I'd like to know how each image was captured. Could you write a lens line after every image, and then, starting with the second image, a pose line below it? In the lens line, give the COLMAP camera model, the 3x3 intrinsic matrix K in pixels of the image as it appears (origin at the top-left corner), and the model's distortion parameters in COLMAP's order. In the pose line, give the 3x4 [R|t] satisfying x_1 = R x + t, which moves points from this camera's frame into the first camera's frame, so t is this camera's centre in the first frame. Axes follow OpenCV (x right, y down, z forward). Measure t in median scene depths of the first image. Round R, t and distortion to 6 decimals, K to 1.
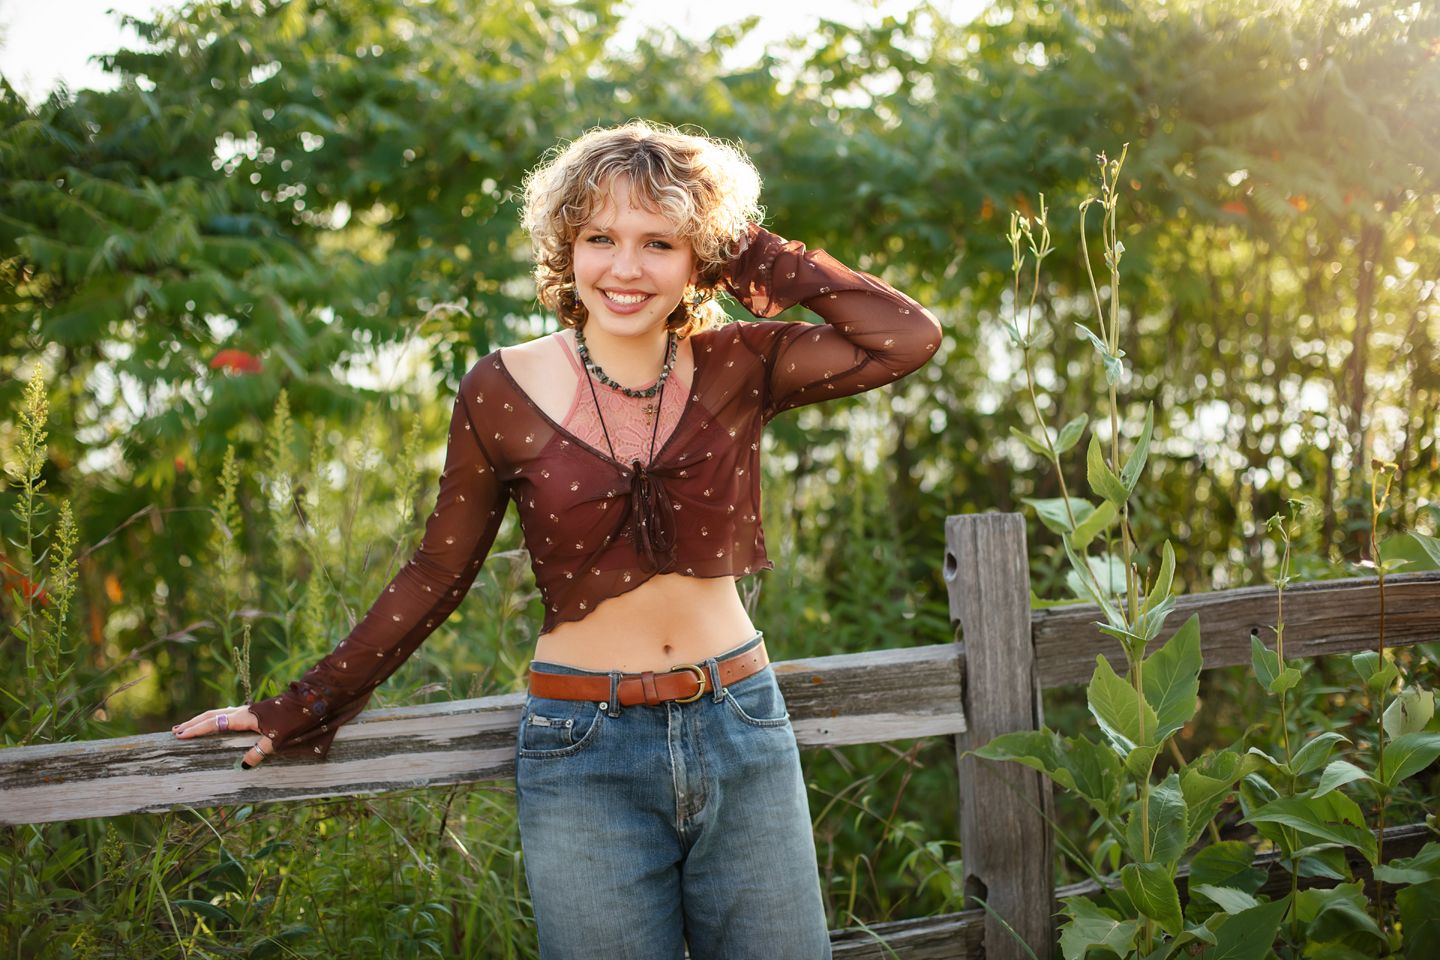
lens RADIAL K [[2039.7, 0, 720.0], [0, 2039.7, 480.0], [0, 0, 1]] dist [0.004971, 0.044771]
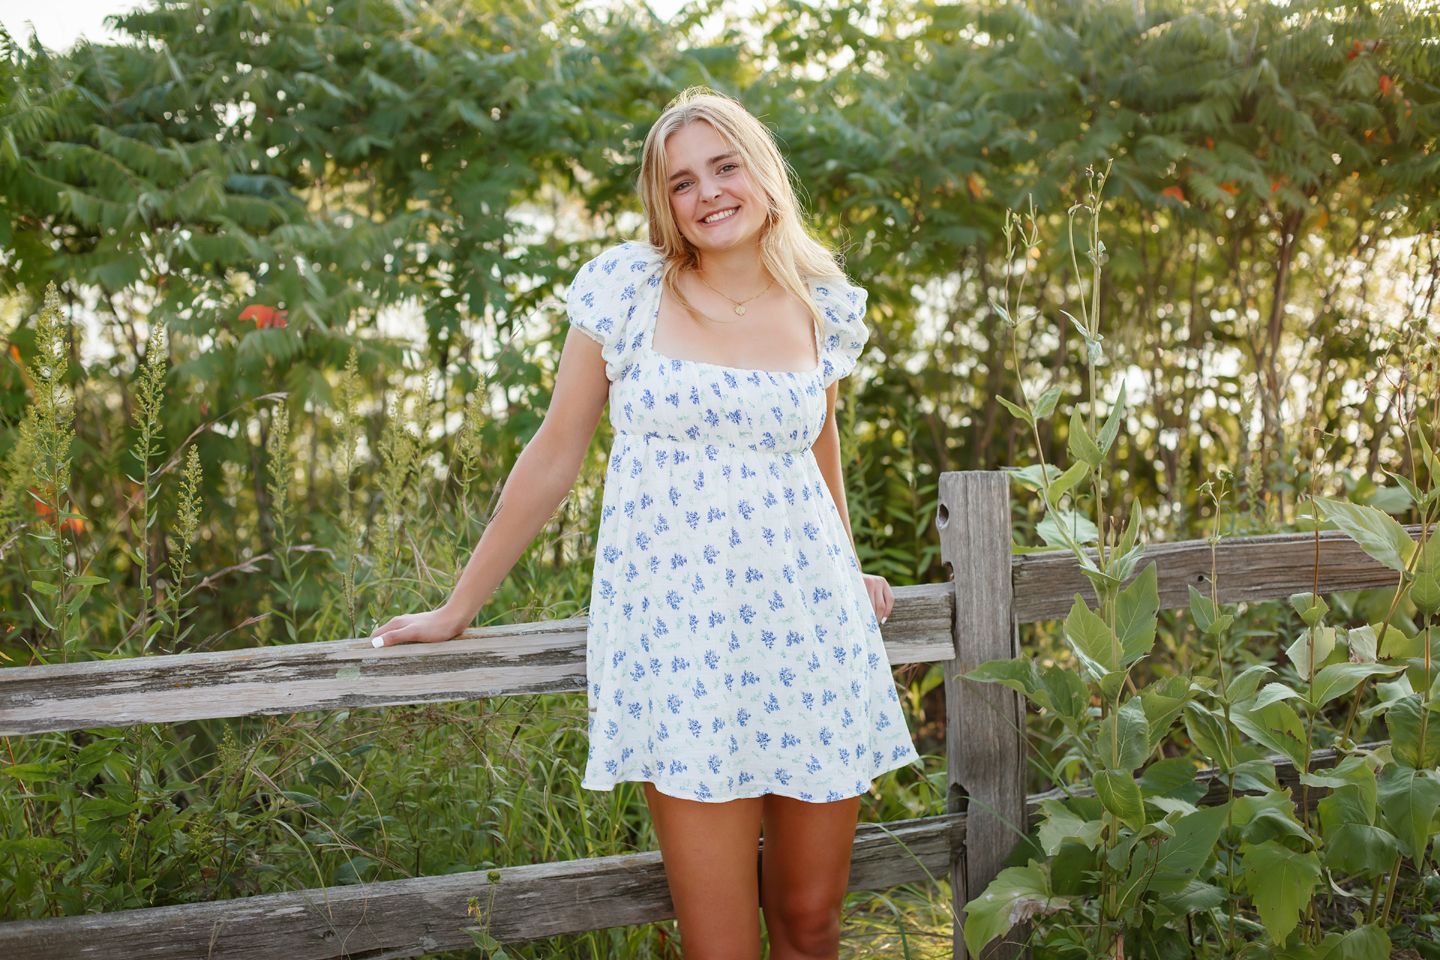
lens RADIAL K [[2072.2, 0, 720.2], [0, 2072.2, 457.0], [0, 0, 1]] dist [0.090642, -0.017032]
pose [[0.998303, 0.022048, 0.053903, -0.077335], [-0.022824, 0.999644, 0.013827, -0.004736], [-0.053579, -0.015034, 0.998450, -0.168129]]
